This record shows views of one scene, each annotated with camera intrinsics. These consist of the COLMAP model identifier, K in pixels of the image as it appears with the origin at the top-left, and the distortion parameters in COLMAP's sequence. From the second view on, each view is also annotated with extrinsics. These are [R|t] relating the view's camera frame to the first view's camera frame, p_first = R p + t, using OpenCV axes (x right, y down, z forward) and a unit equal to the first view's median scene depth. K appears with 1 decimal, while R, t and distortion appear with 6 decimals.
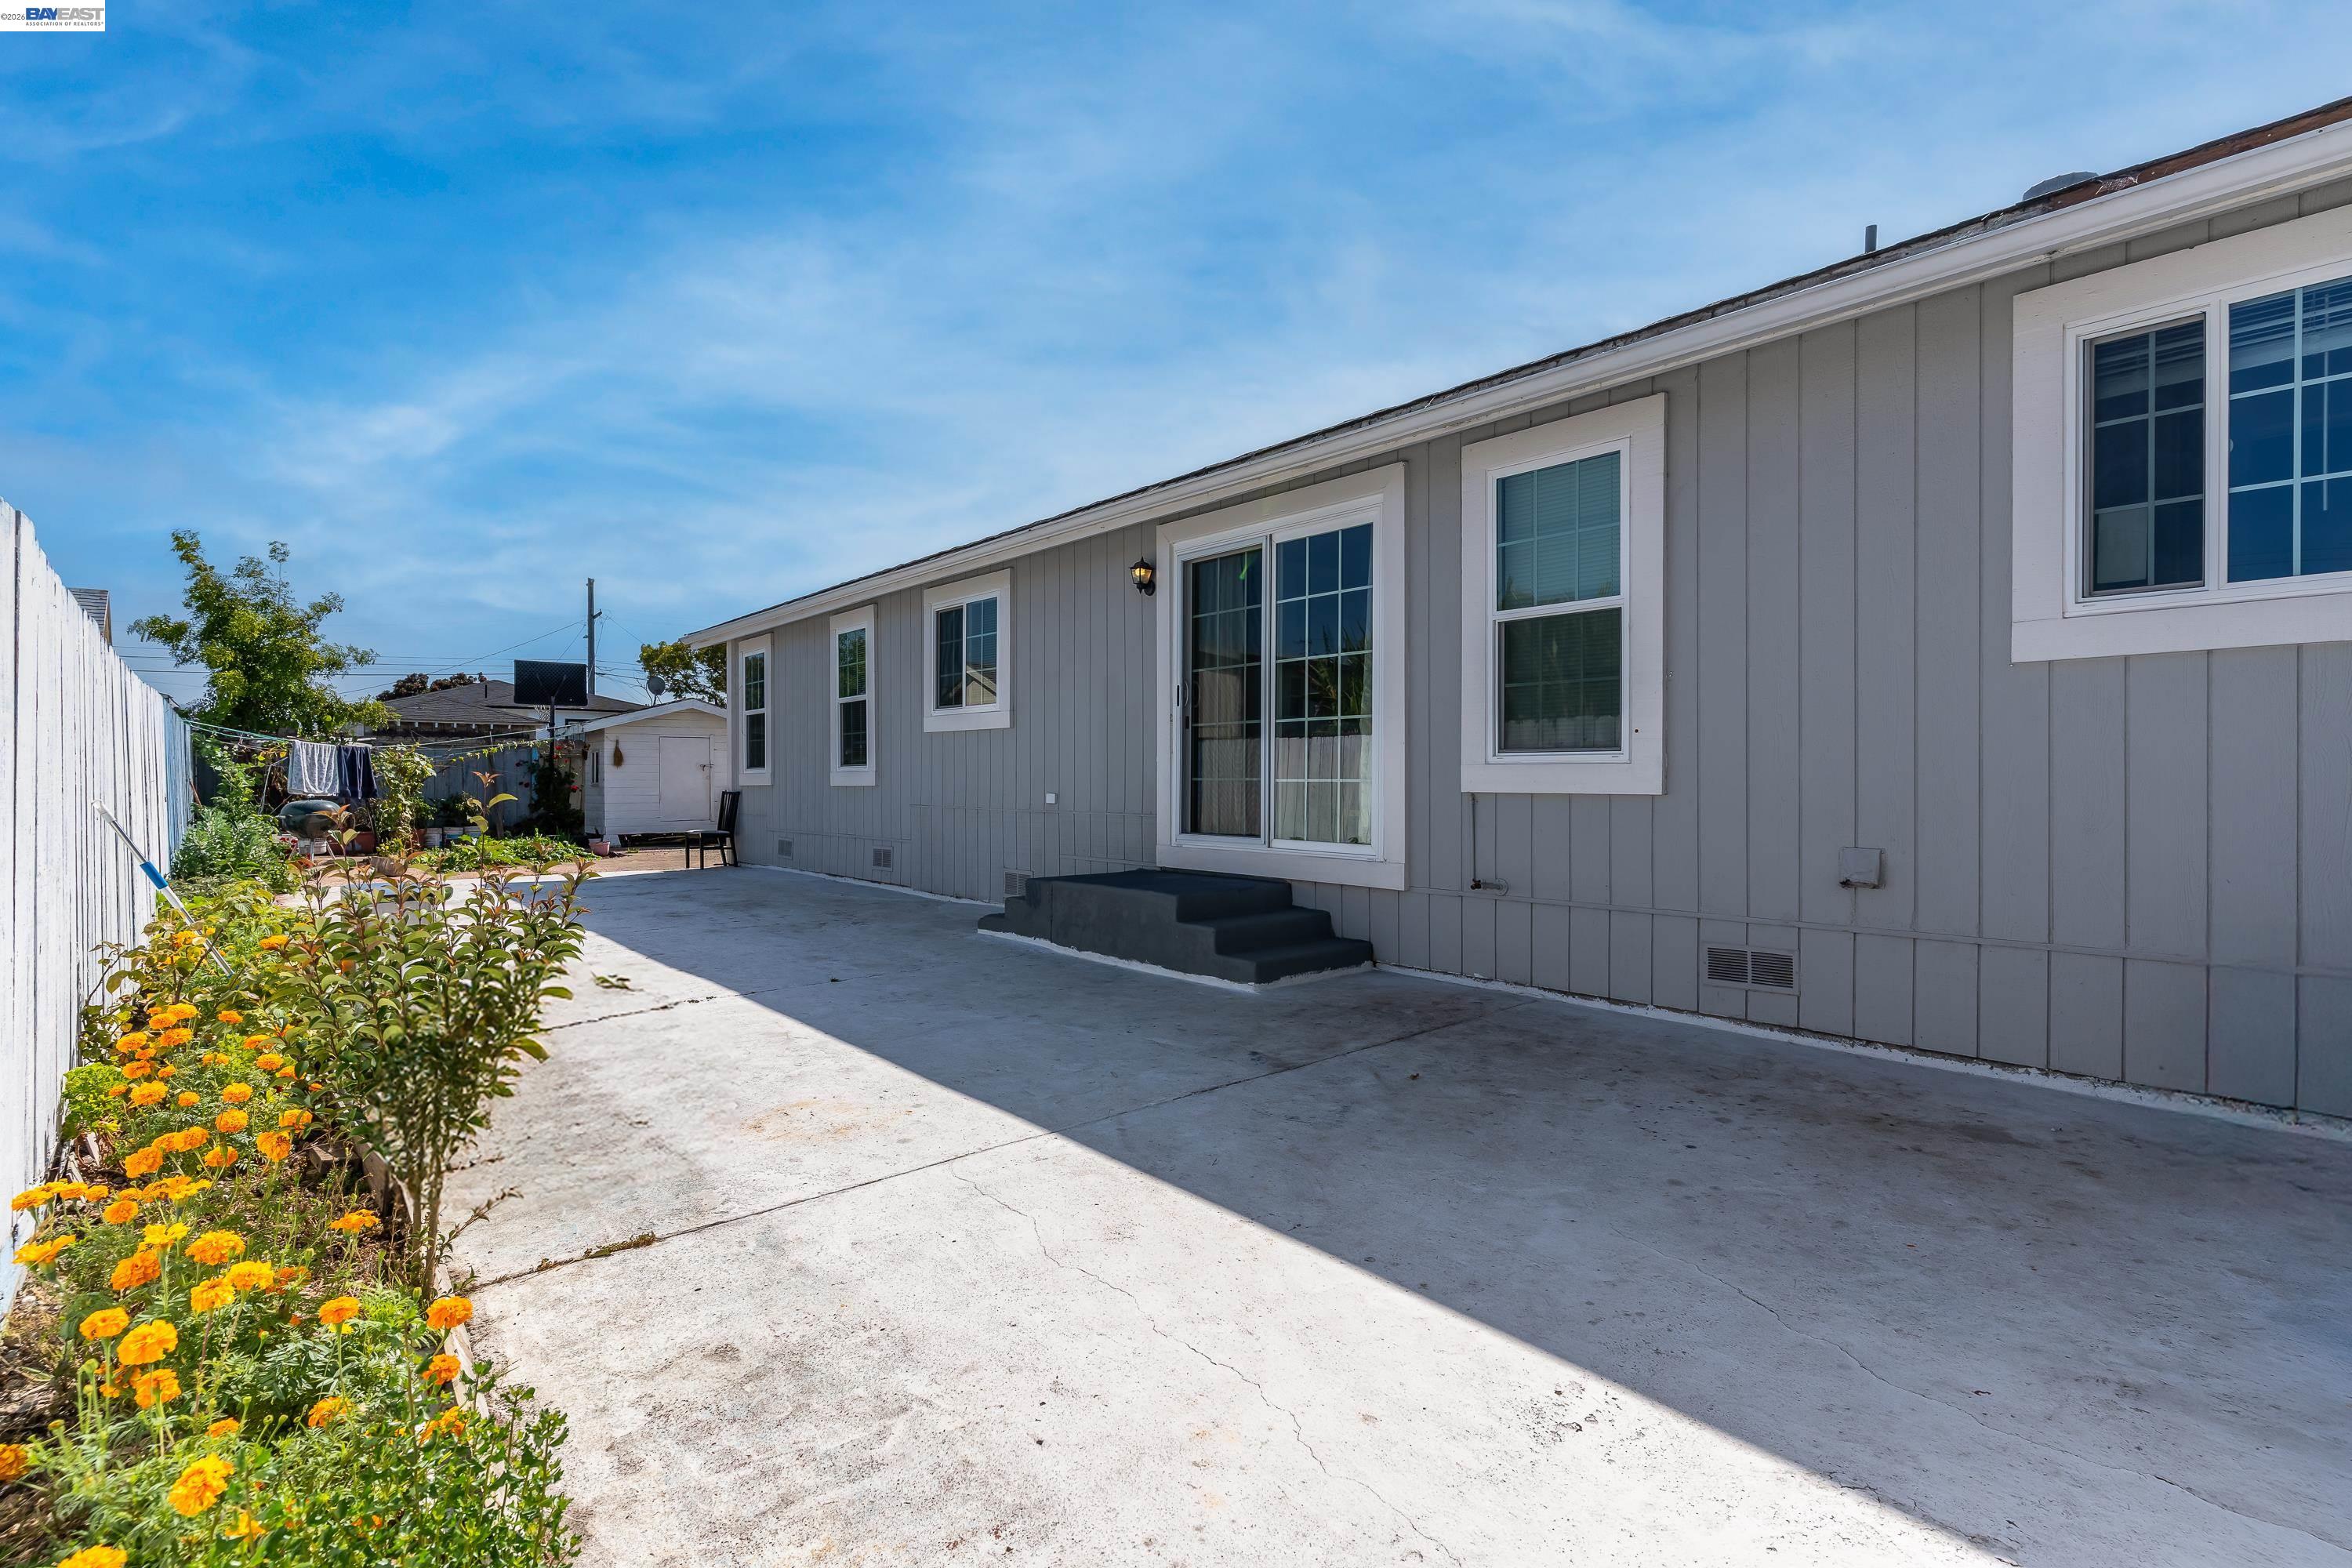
lens RADIAL K [[1116.1, 0, 1158.9], [0, 1116.1, 776.9], [0, 0, 1]] dist [0.002837, 0.000675]
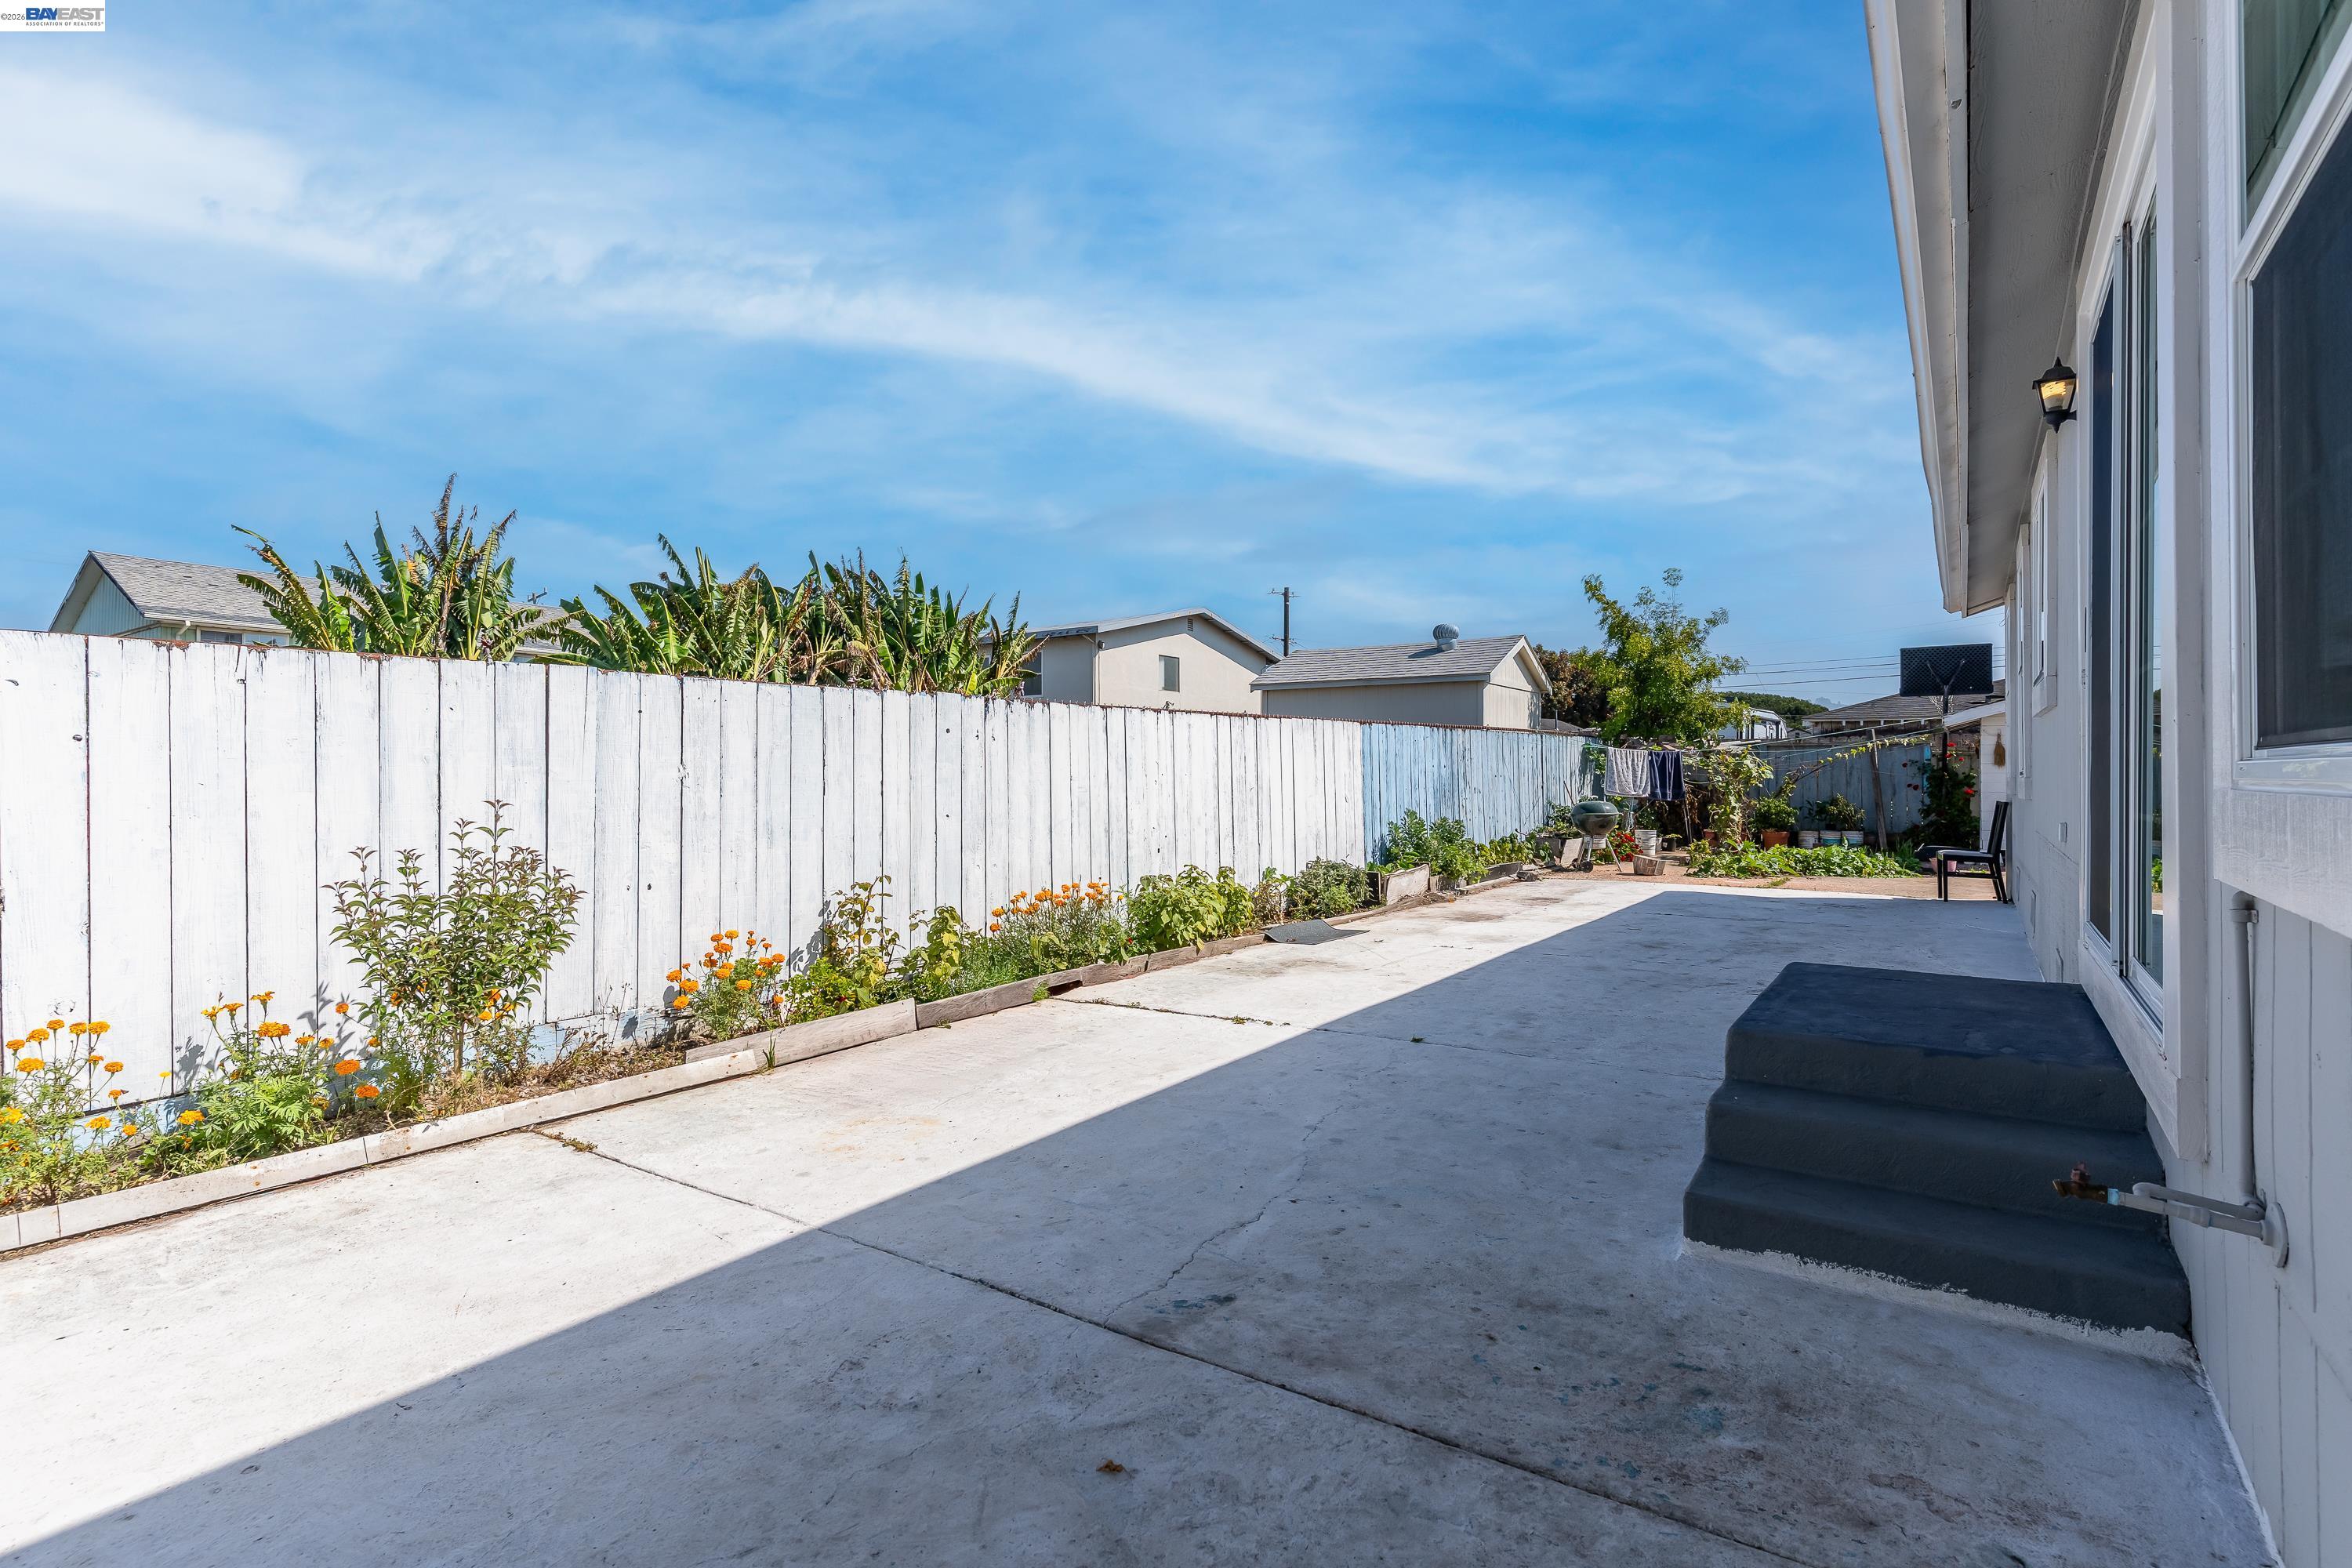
lens RADIAL K [[1116.1, 0, 1155.2], [0, 1116.1, 781.3], [0, 0, 1]] dist [0.002837, 0.000675]
pose [[0.246644, 0.004589, -0.969095, 0.674207], [0.003824, 0.999976, 0.005708, -0.022842], [0.969099, -0.005114, 0.246621, 0.884350]]
